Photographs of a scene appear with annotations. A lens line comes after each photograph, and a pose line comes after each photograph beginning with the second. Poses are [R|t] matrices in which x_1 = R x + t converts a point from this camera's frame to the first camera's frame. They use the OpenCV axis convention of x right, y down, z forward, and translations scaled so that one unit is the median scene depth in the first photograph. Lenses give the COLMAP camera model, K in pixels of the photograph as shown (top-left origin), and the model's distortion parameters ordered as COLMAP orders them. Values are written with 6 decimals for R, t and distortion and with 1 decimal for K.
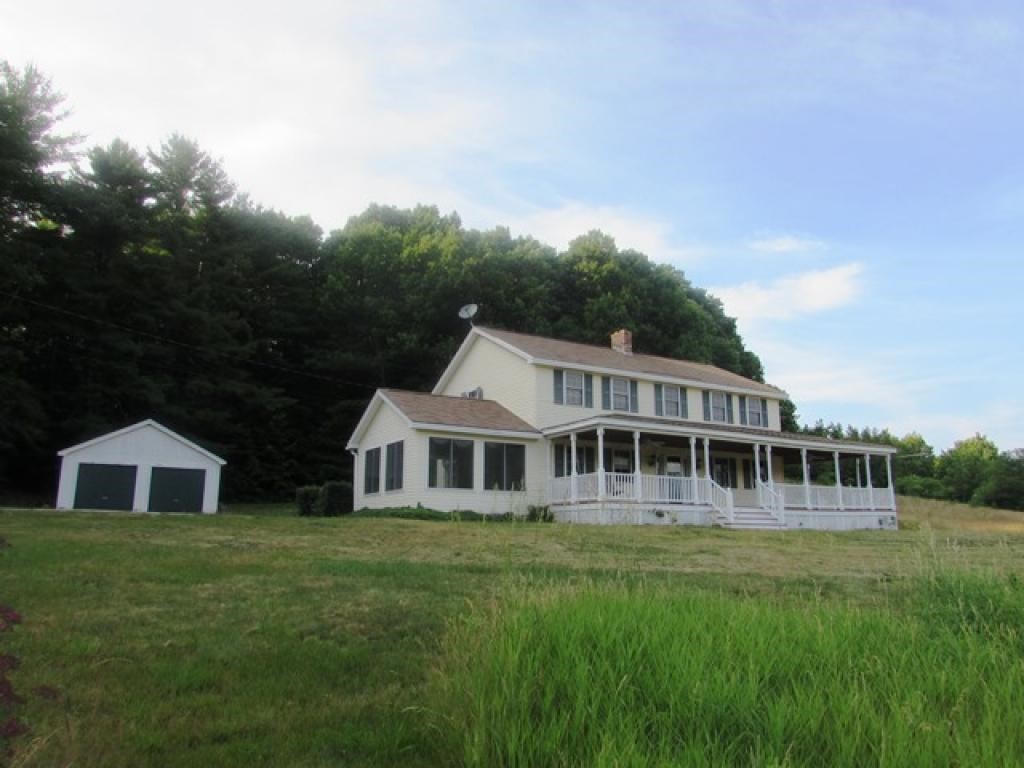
lens RADIAL K [[727.1, 0, 512.5], [0, 727.1, 387.0], [0, 0, 1]] dist [-0.015747, -0.011561]
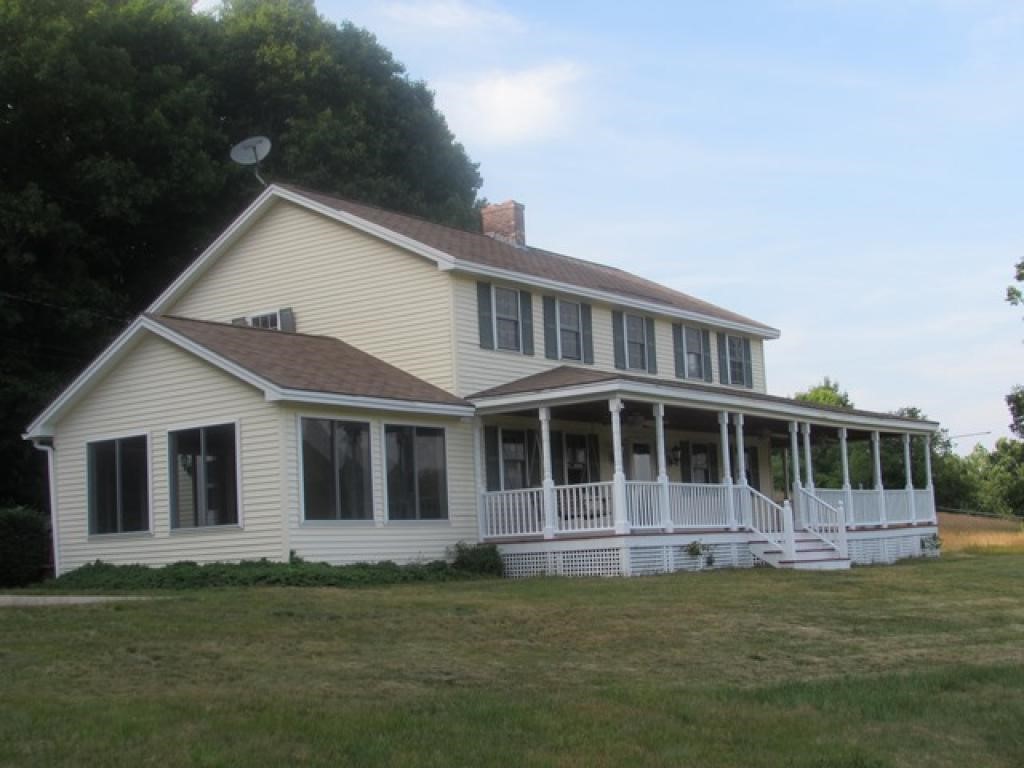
lens RADIAL K [[1422.6, 0, 510.8], [0, 1422.6, 384.0], [0, 0, 1]] dist [-0.038735, 0.000000]
pose [[0.917654, 0.001061, 0.397380, -0.326833], [-0.030221, 0.997287, 0.067124, -0.020550], [-0.396231, -0.073606, 0.915196, 0.058341]]
